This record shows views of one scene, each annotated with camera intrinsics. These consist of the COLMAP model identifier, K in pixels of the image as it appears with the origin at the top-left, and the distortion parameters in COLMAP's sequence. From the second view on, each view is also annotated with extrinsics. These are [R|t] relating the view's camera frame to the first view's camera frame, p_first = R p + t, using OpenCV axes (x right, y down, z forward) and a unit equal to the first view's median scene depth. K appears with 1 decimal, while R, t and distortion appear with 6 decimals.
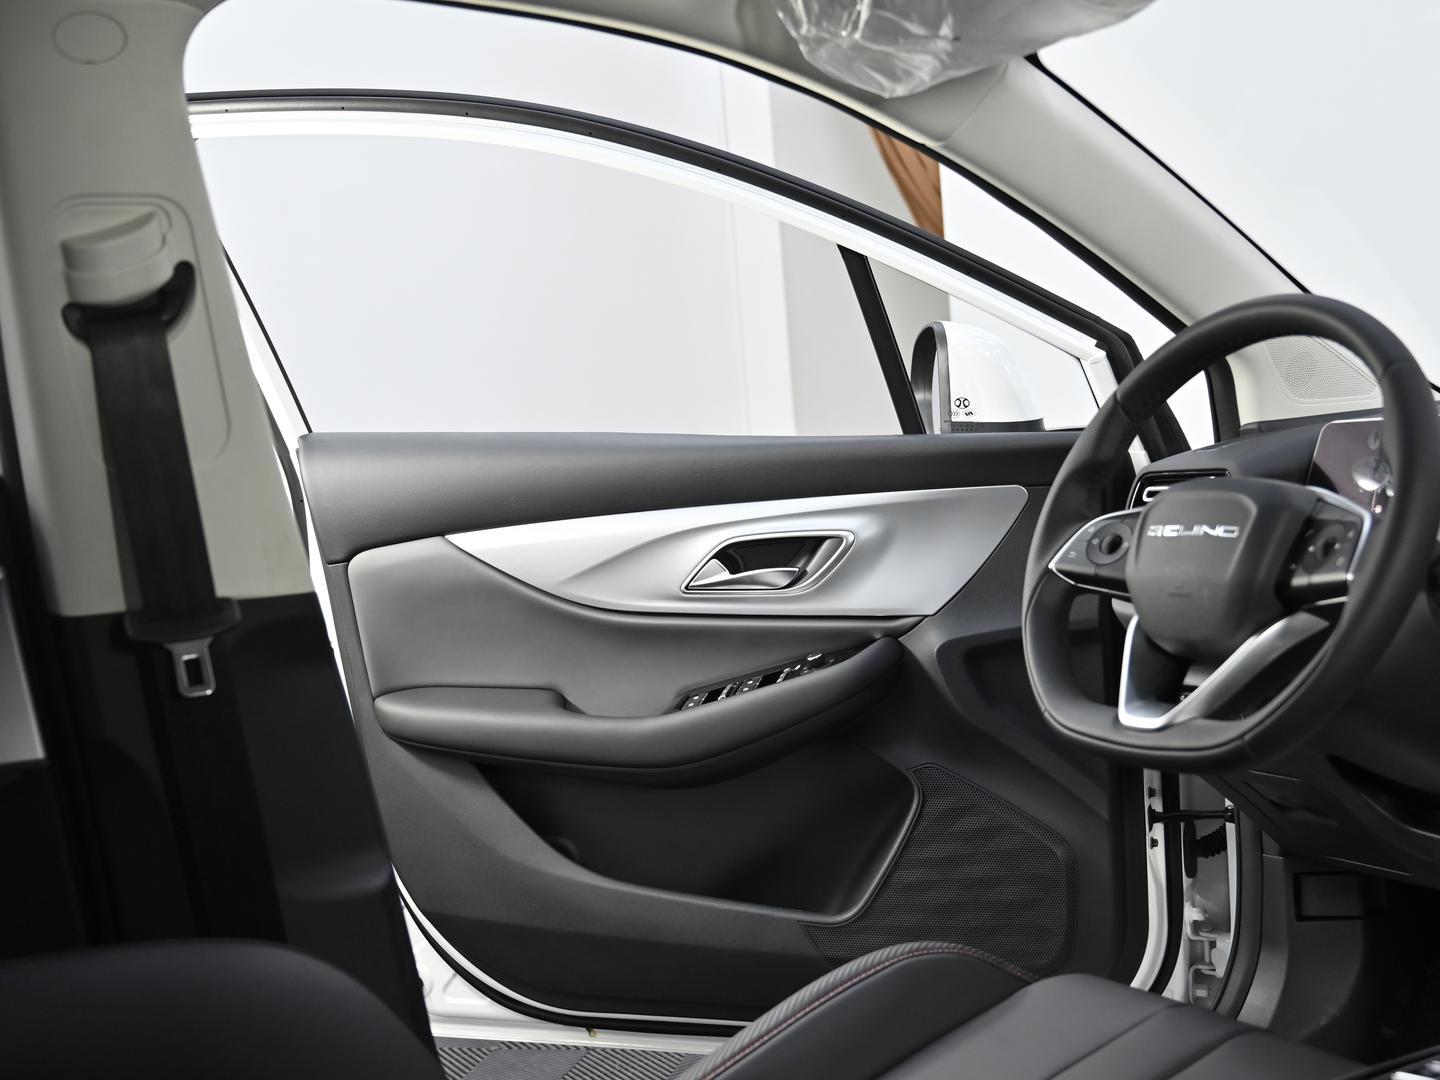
lens RADIAL K [[1924.3, 0, 718.2], [0, 1924.3, 552.7], [0, 0, 1]] dist [-0.019218, 0.000000]
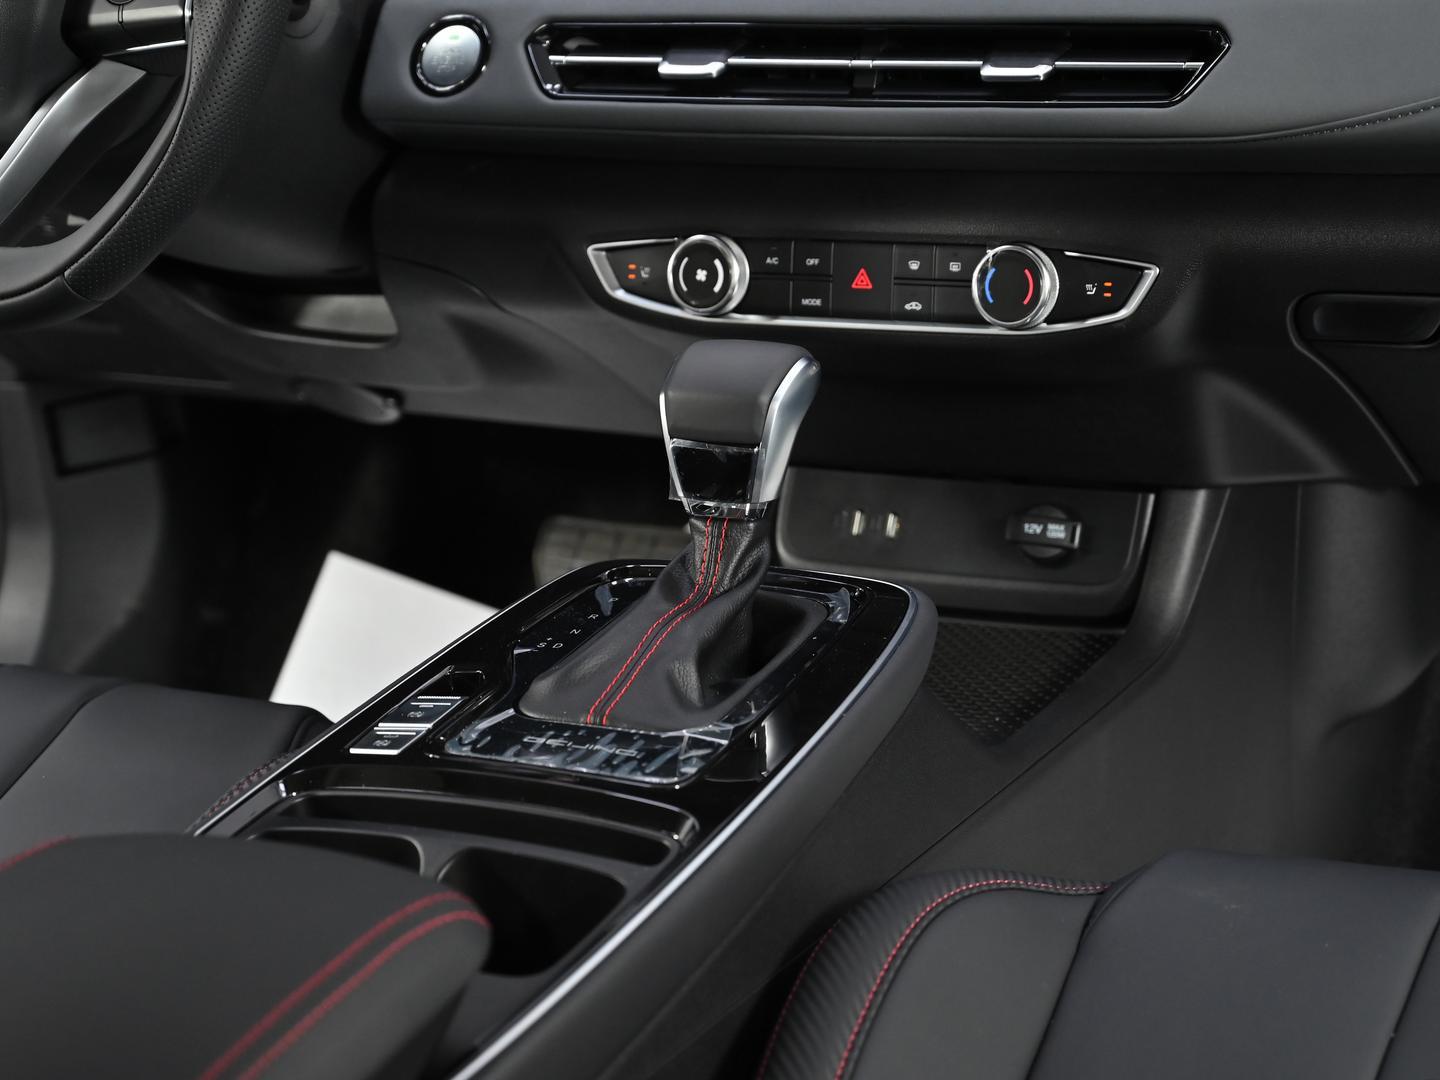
lens RADIAL K [[3647.3, 0, 720.4], [0, 3647.3, 539.1], [0, 0, 1]] dist [0.015574, 0.000000]
pose [[0.839024, -0.203309, 0.504683, -0.124166], [0.078471, 0.963083, 0.257515, -0.079682], [-0.538406, -0.176458, 0.824003, -0.112560]]
